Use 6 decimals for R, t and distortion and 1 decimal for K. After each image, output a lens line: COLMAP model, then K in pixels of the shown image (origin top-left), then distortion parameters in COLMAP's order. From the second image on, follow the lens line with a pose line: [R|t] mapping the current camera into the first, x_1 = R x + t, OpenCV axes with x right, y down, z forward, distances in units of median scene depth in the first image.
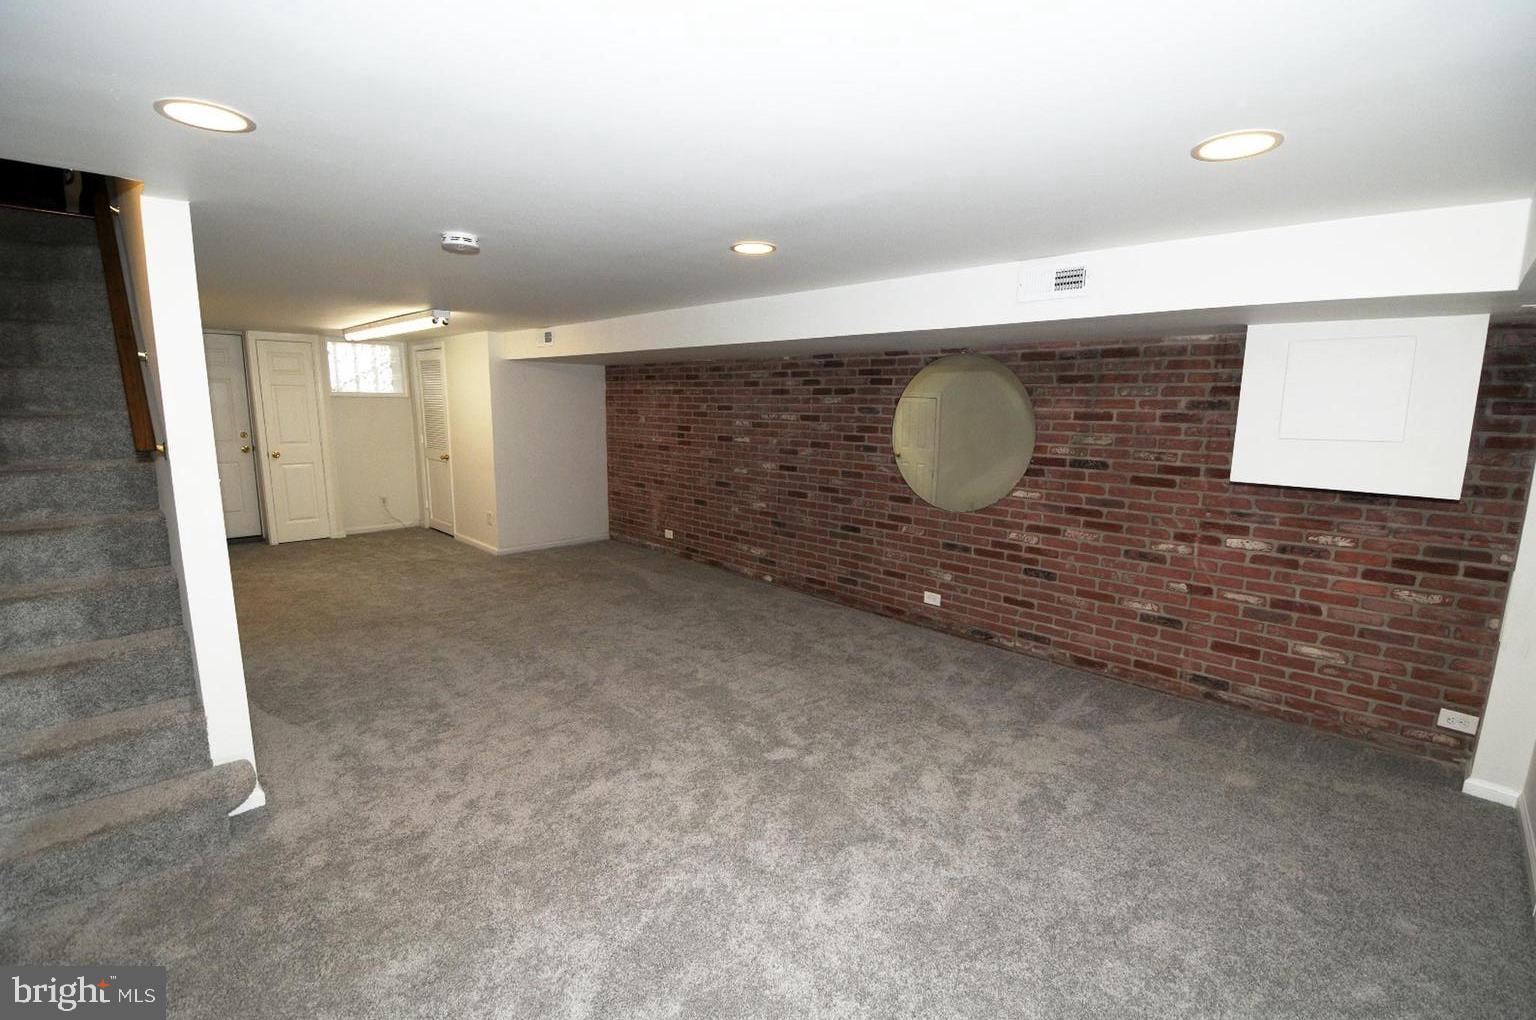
lens RADIAL K [[677.2, 0, 771.8], [0, 677.2, 512.3], [0, 0, 1]] dist [0.003622, -0.016421]
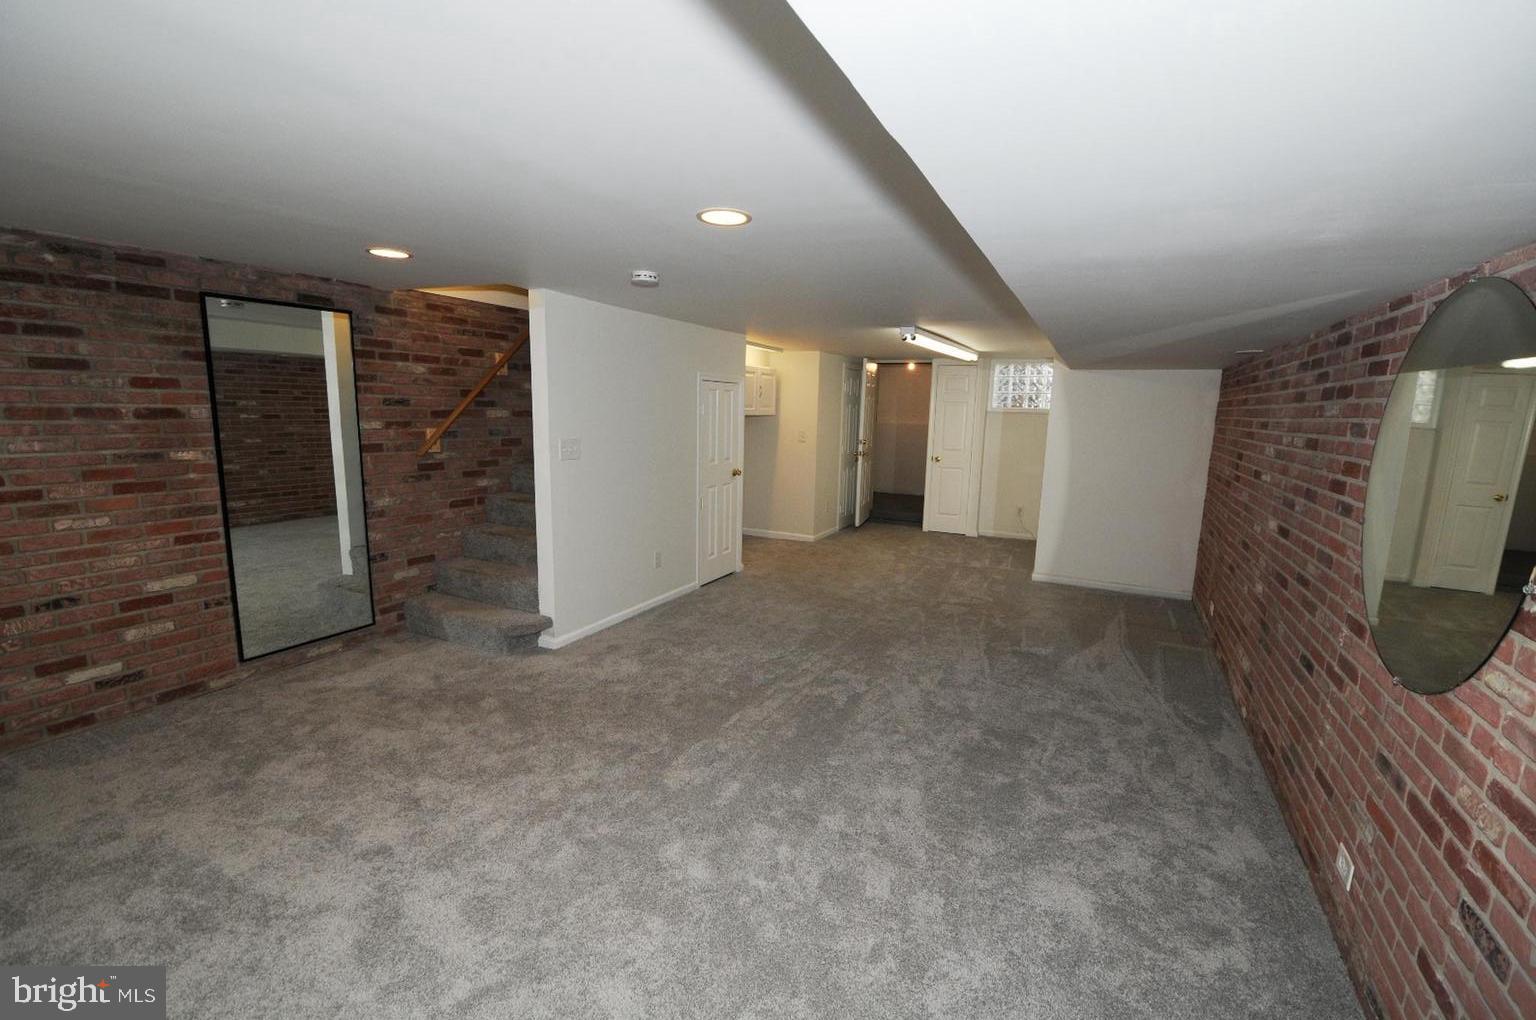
lens RADIAL K [[677.2, 0, 771.8], [0, 677.2, 512.3], [0, 0, 1]] dist [0.003622, -0.016421]
pose [[0.309584, 0.136974, -0.940955, 0.444650], [-0.168279, 0.981843, 0.087560, -0.062547], [0.935863, 0.131236, 0.327013, 0.444215]]
